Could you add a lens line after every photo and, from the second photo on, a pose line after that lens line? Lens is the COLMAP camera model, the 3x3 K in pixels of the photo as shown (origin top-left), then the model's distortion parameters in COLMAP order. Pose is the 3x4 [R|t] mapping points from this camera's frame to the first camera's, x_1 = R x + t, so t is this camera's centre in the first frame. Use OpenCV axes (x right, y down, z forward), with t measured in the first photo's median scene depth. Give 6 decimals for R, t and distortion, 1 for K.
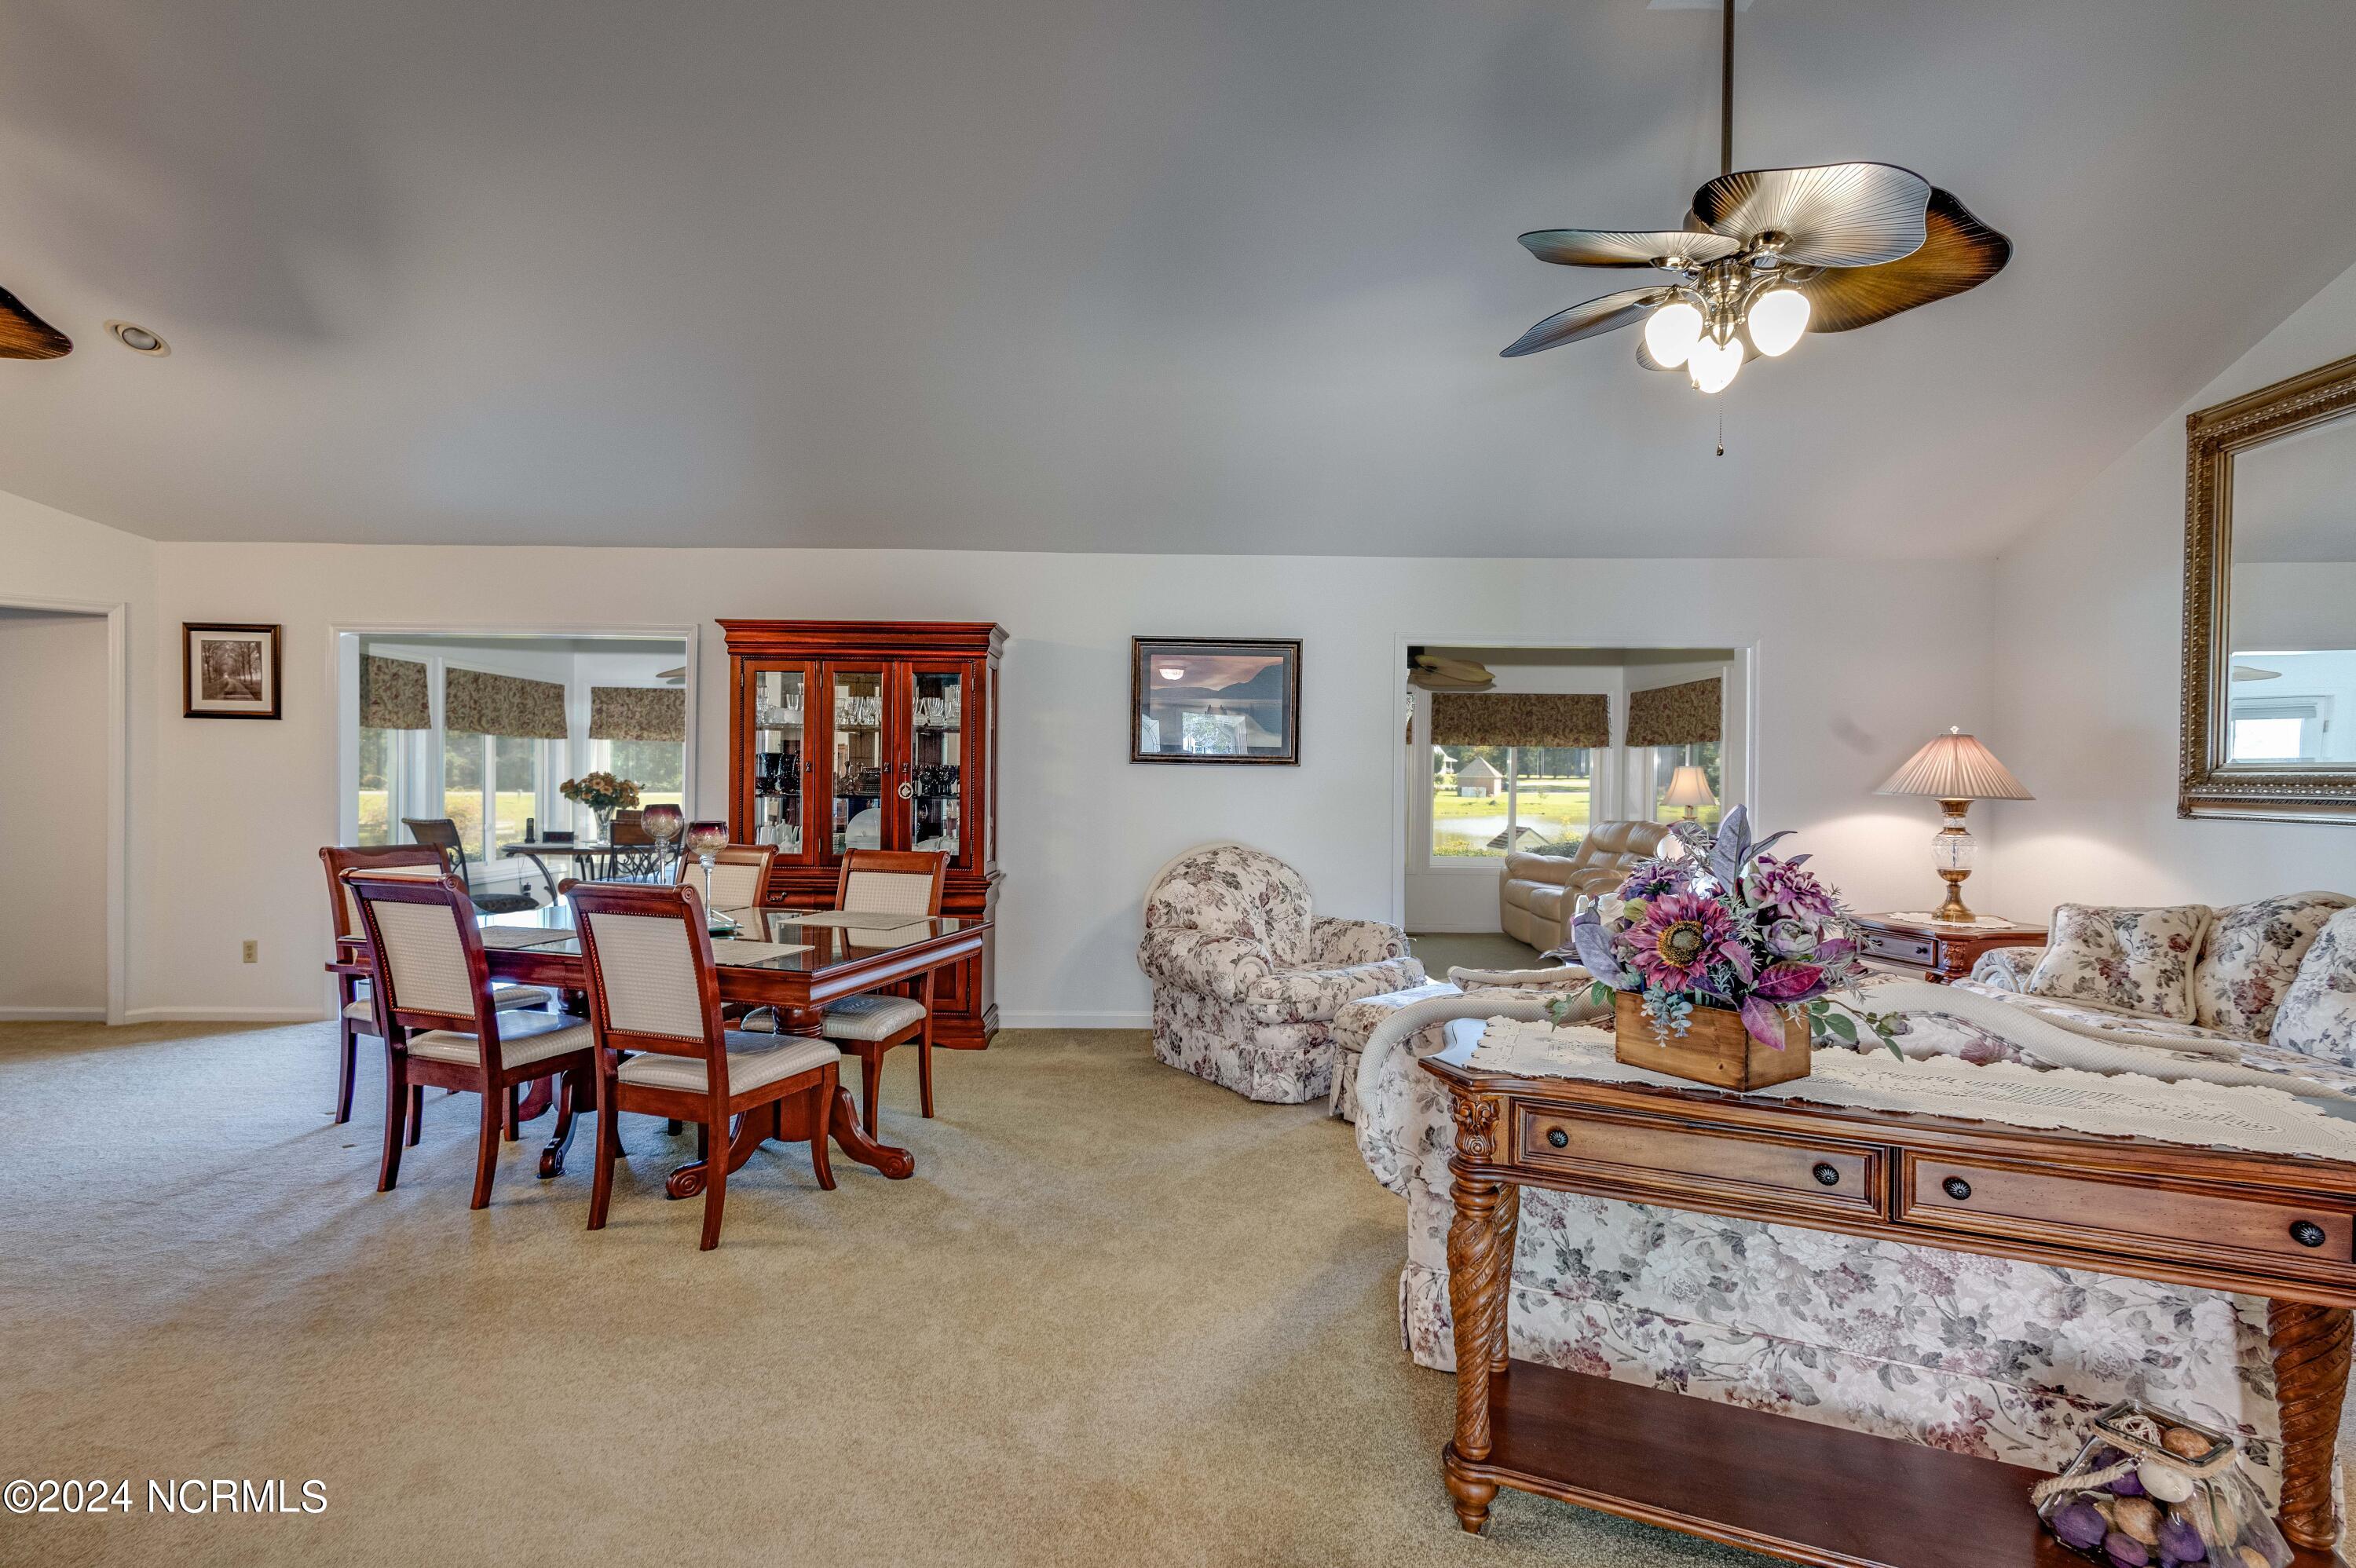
lens RADIAL K [[1089.4, 0, 1204.7], [0, 1089.4, 782.3], [0, 0, 1]] dist [0.020222, 0.000131]
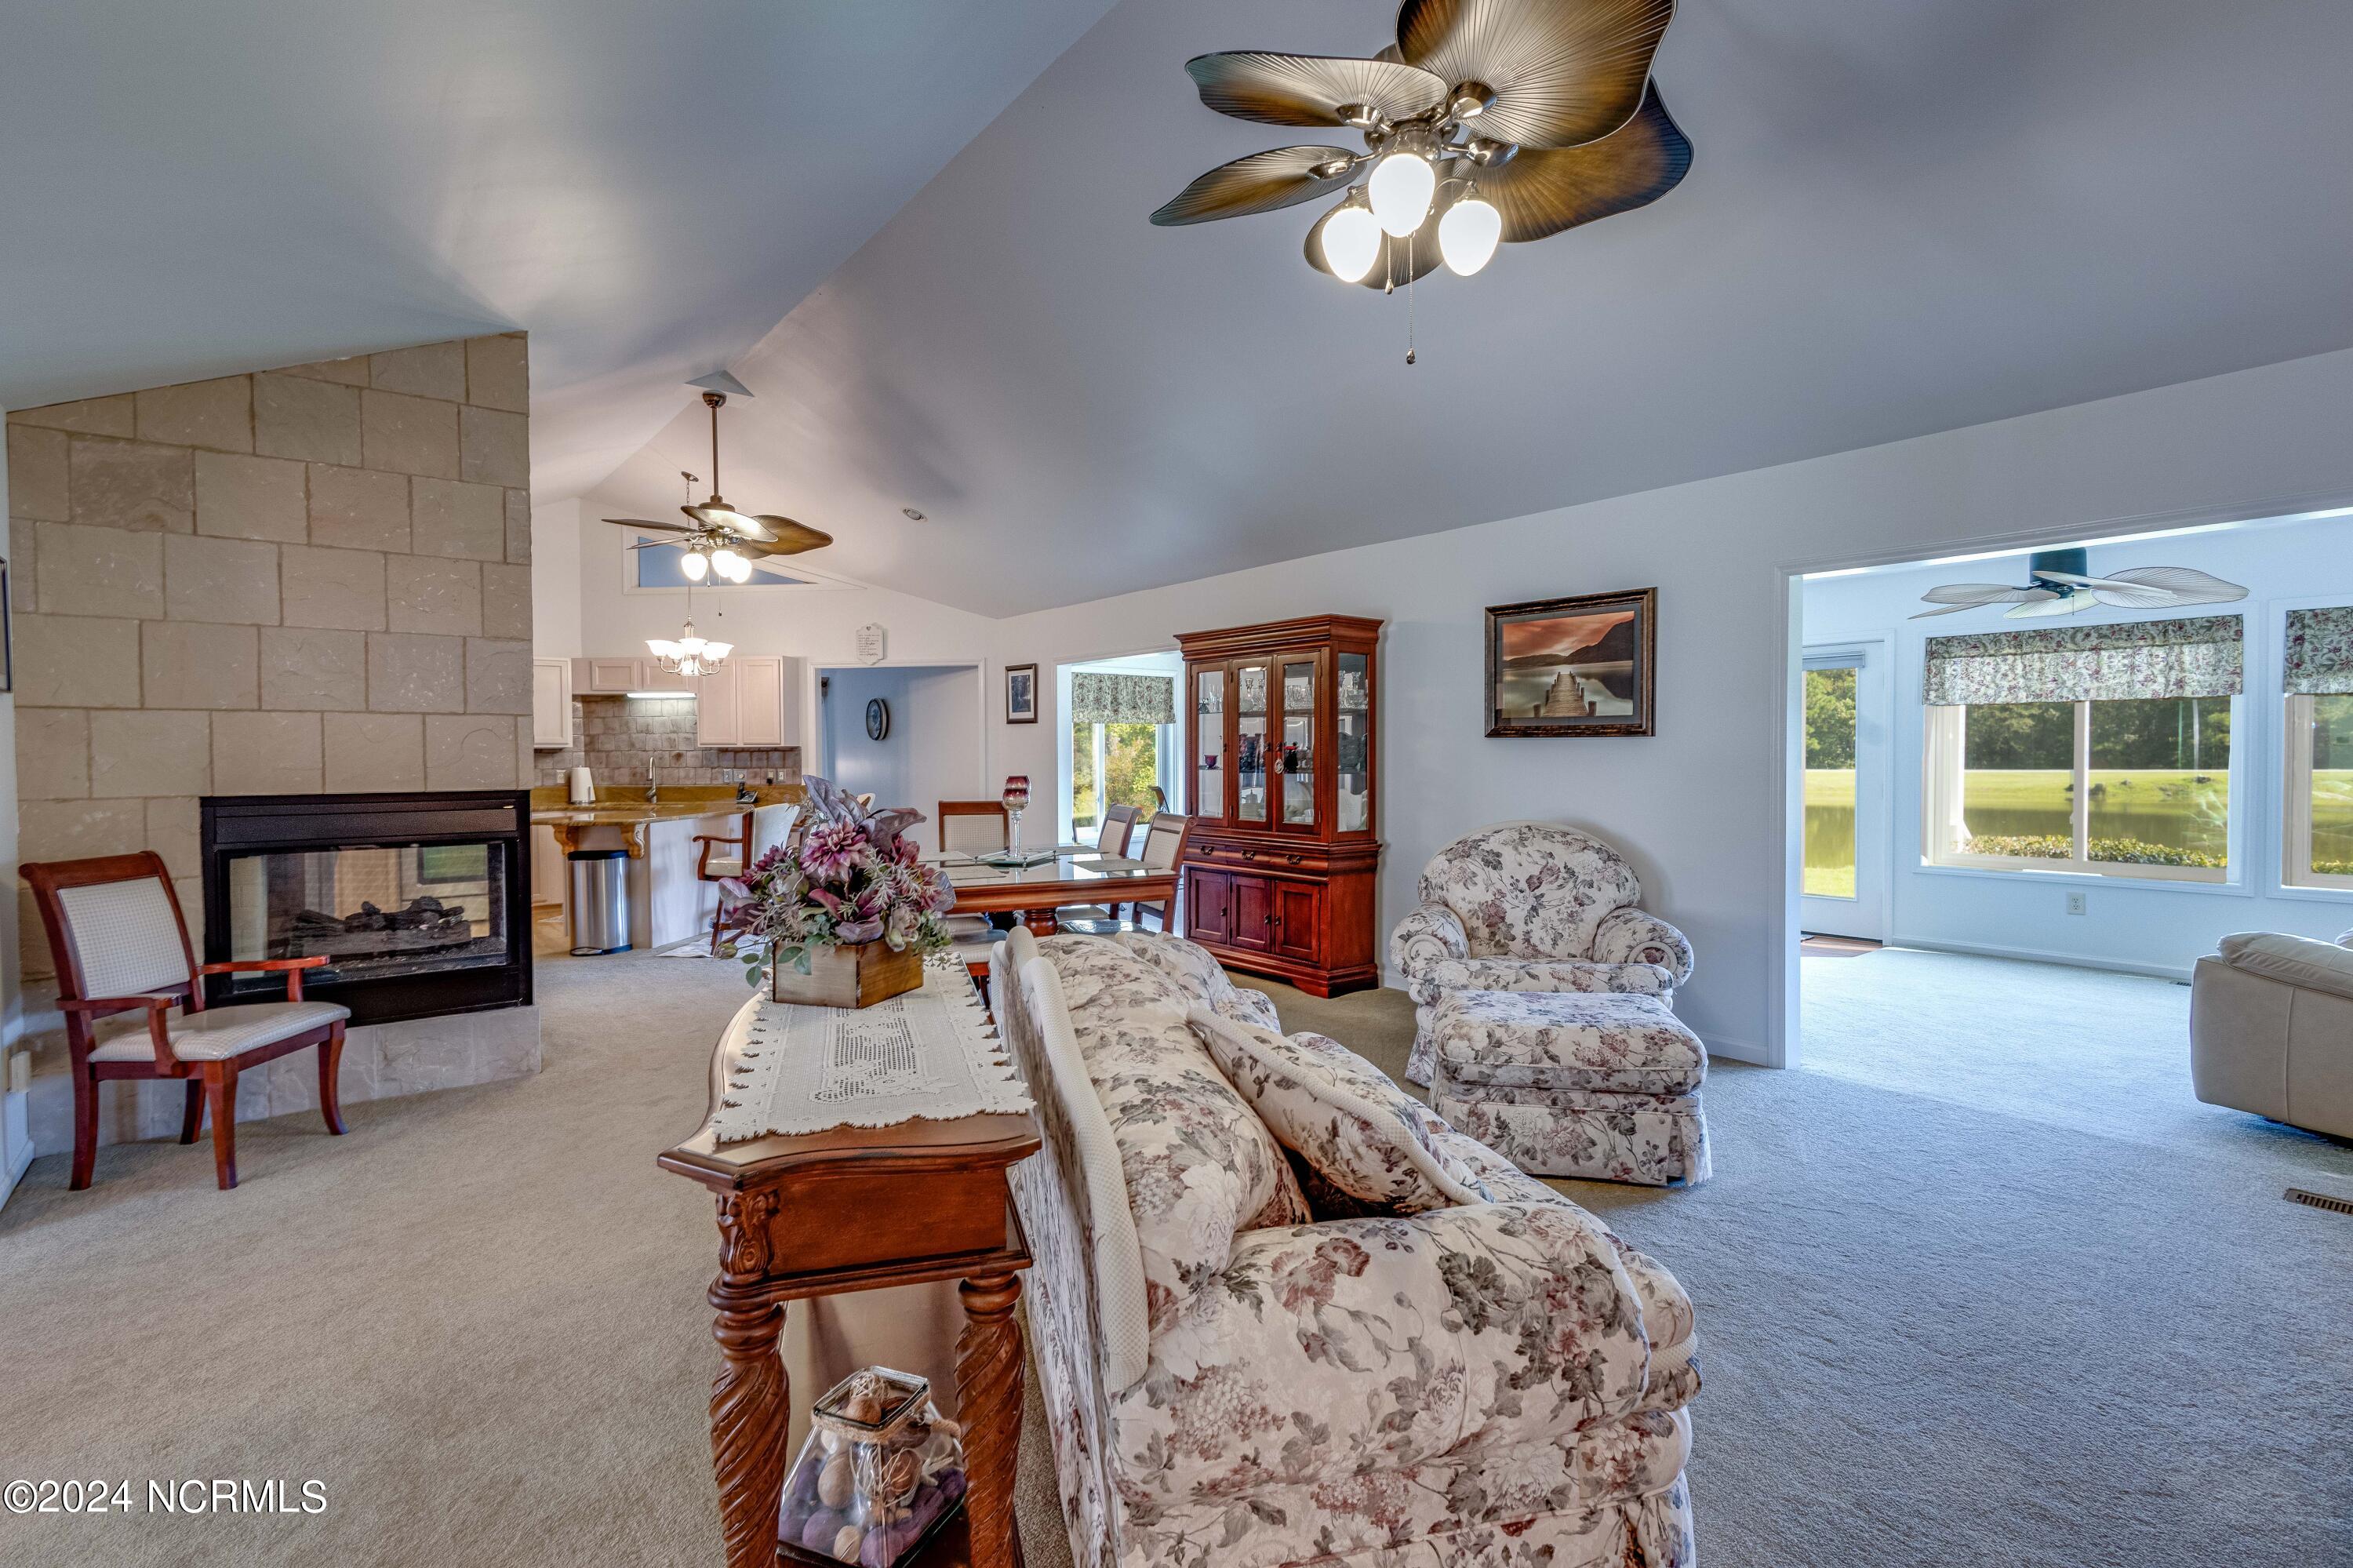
lens RADIAL K [[1088.1, 0, 1203.1], [0, 1088.1, 782.3], [0, 0, 1]] dist [0.020222, 0.000131]
pose [[0.646079, 0.006778, -0.763241, 0.516269], [0.011494, 0.999761, 0.018608, 0.001814], [0.763184, -0.020795, 0.645846, 0.172026]]
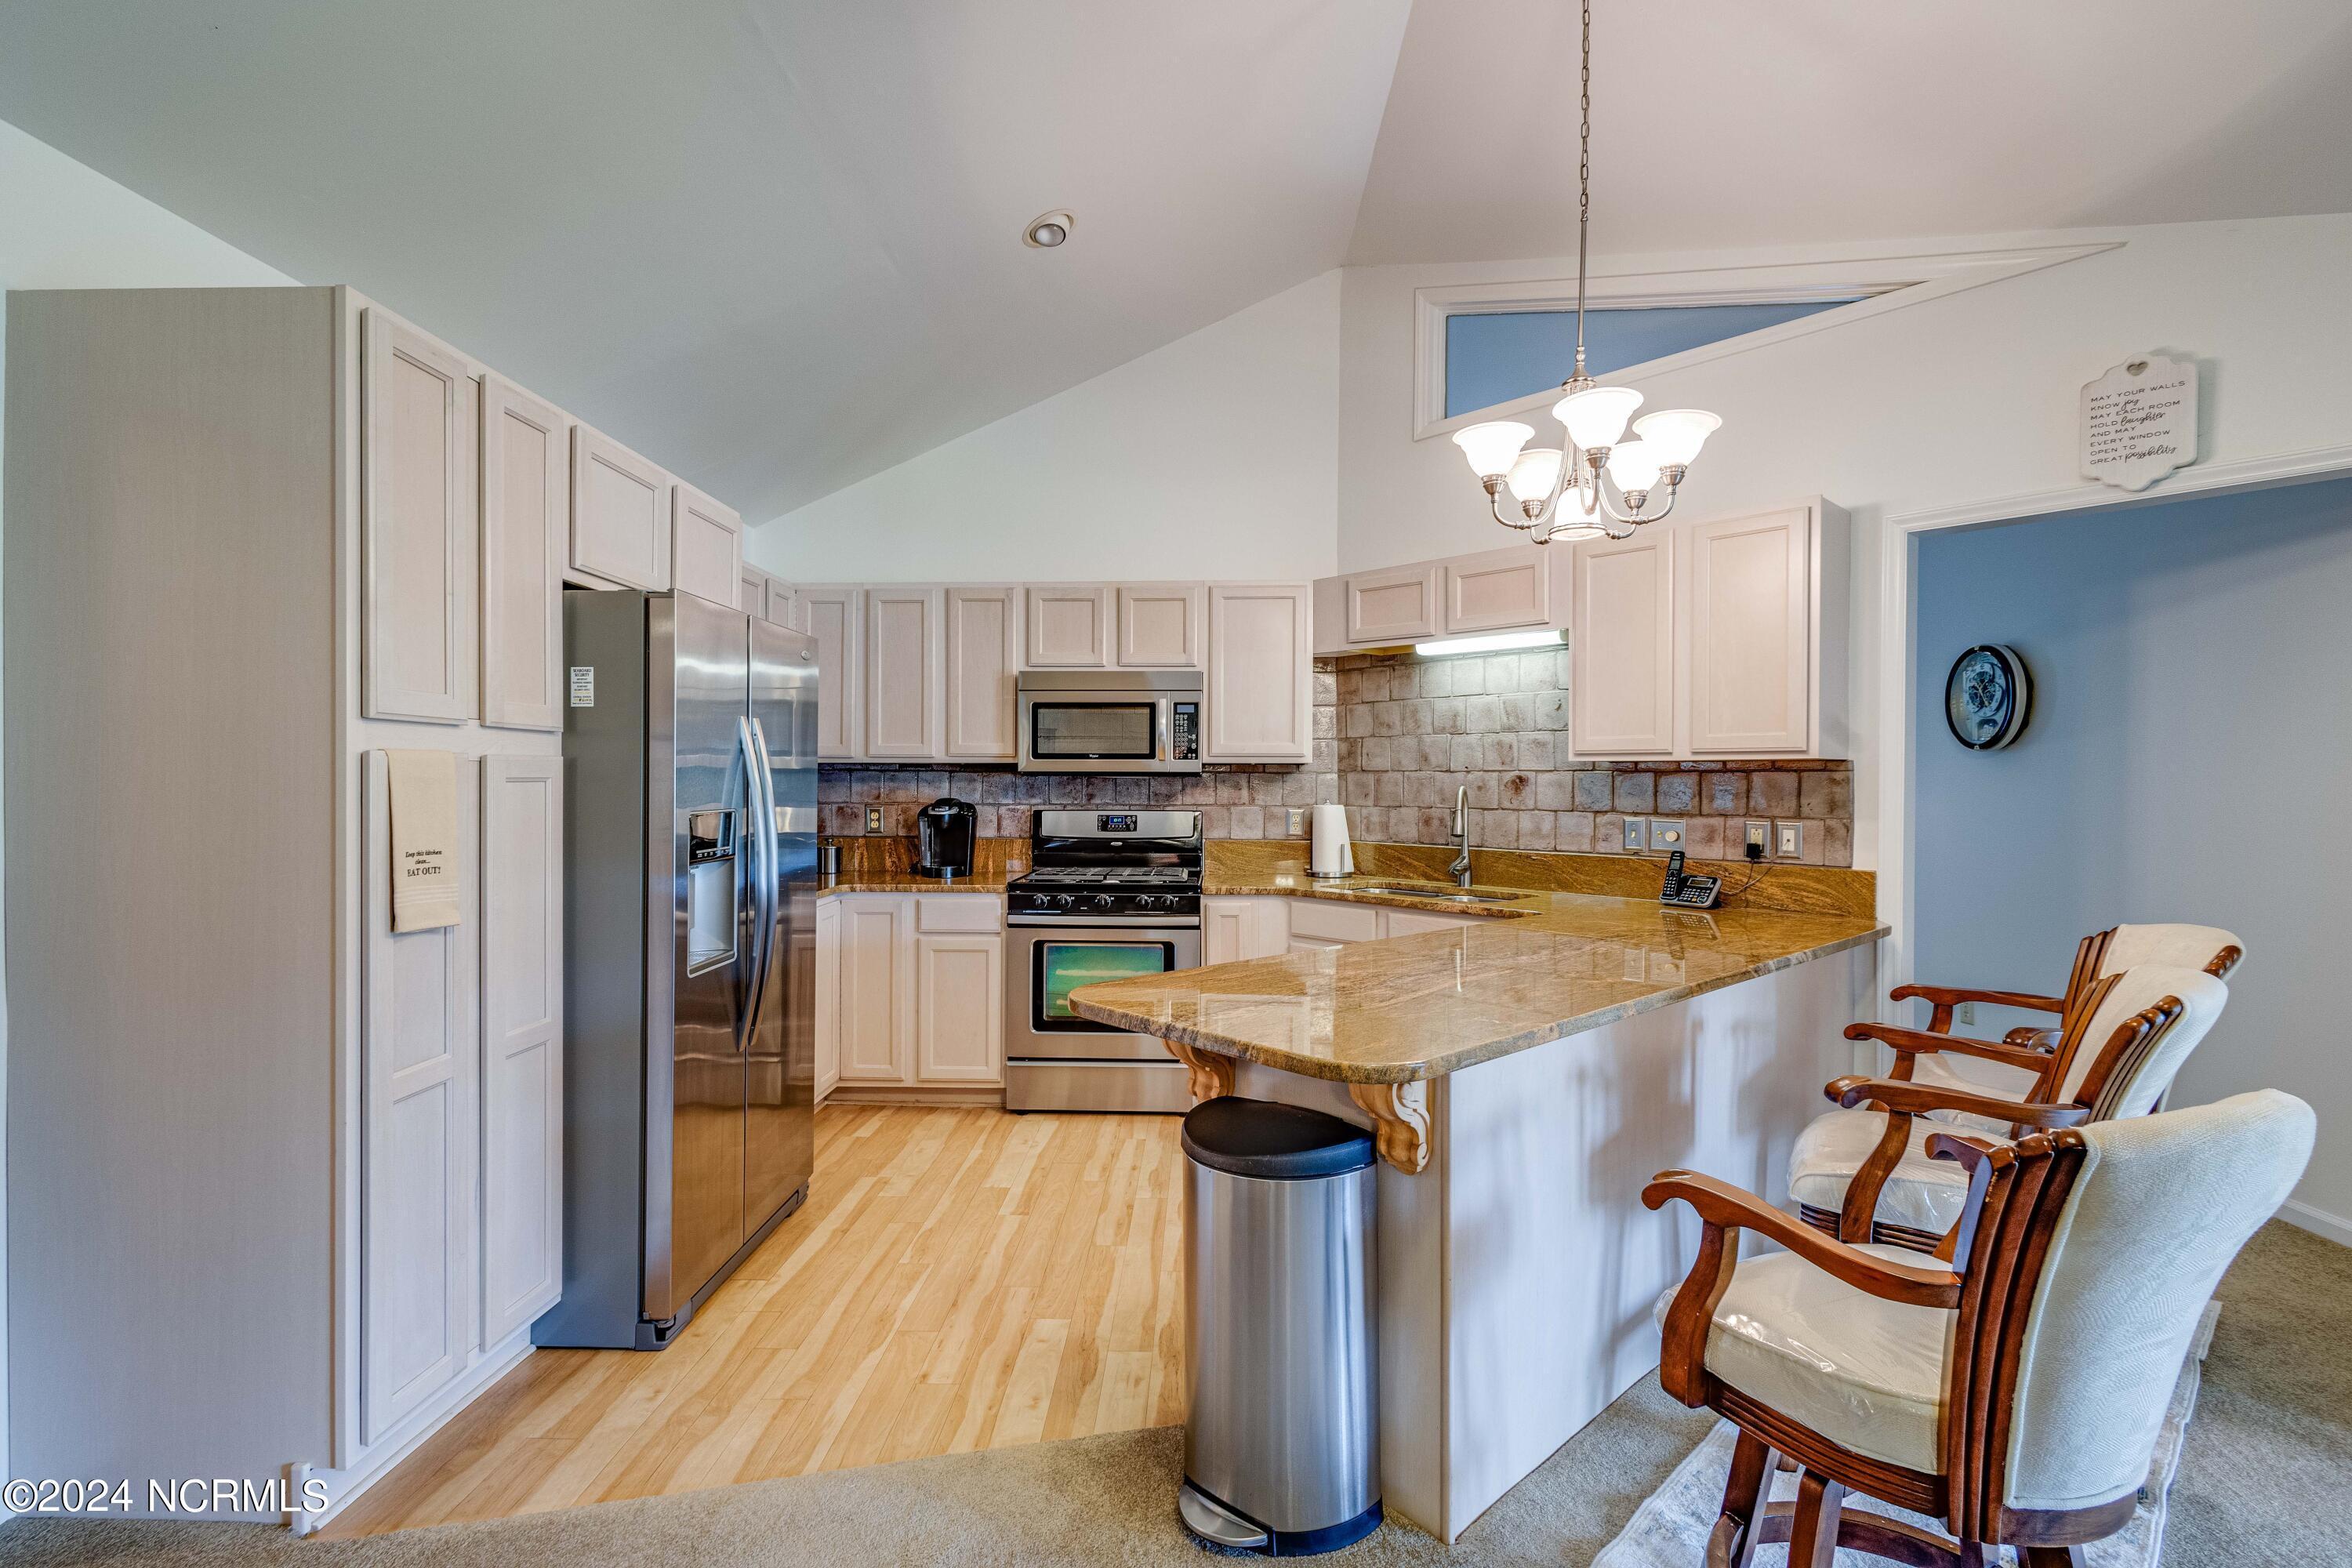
lens RADIAL K [[986.8, 0, 1176.0], [0, 986.8, 784.0], [0, 0, 1]] dist [0.016322, 0.000012]
pose [[-0.045381, -0.008775, -0.998931, -0.585405], [-0.006232, 0.999944, -0.008501, -0.008349], [0.998950, 0.005839, -0.045433, 0.436201]]
